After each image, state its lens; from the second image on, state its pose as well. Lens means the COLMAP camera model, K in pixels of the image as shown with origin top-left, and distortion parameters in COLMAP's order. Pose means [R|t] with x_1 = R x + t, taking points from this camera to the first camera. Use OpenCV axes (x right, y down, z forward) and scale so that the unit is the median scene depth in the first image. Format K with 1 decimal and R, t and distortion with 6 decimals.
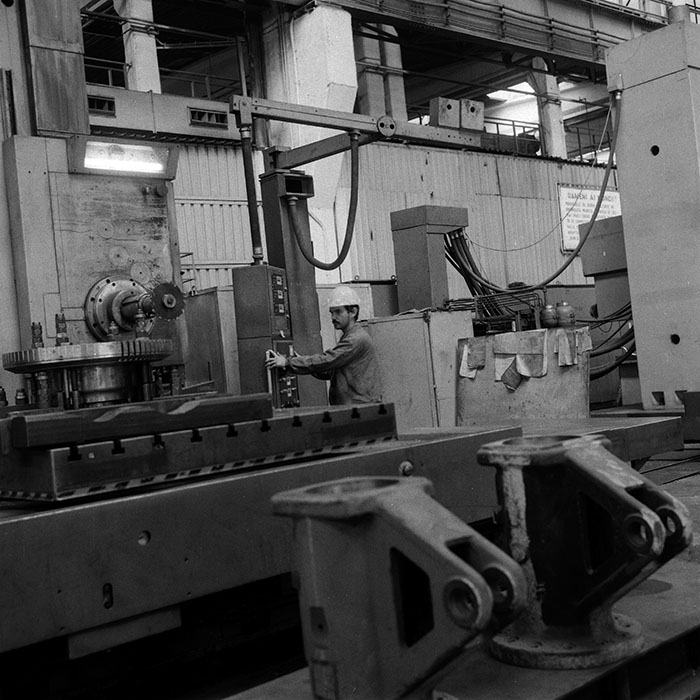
lens RADIAL K [[961.6, 0, 373.4], [0, 961.6, 350.1], [0, 0, 1]] dist [0.083018, -0.127977]
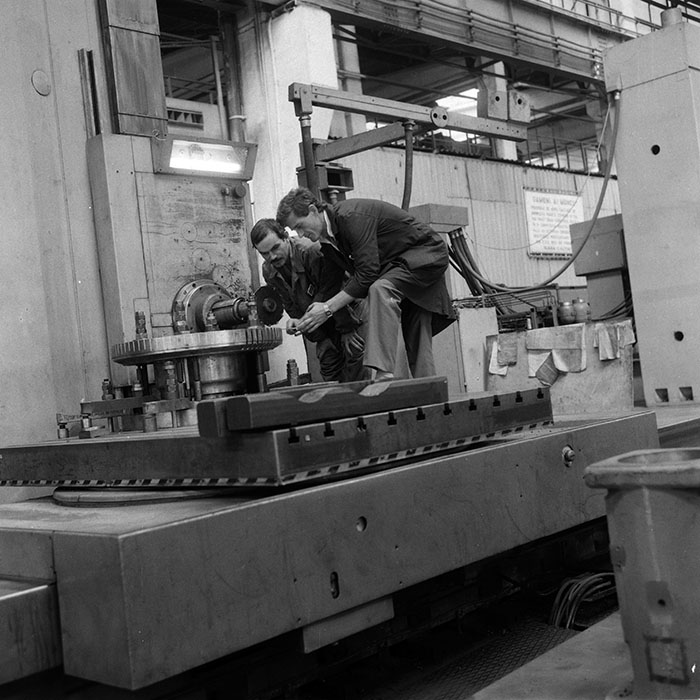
lens RADIAL K [[966.7, 0, 350.0], [0, 966.7, 350.0], [0, 0, 1]] dist [0.051145, -0.066597]
pose [[0.996986, -0.011101, 0.076790, -0.137482], [0.012115, 0.999845, -0.012760, 0.015172], [-0.076636, 0.013652, 0.996966, 0.022329]]
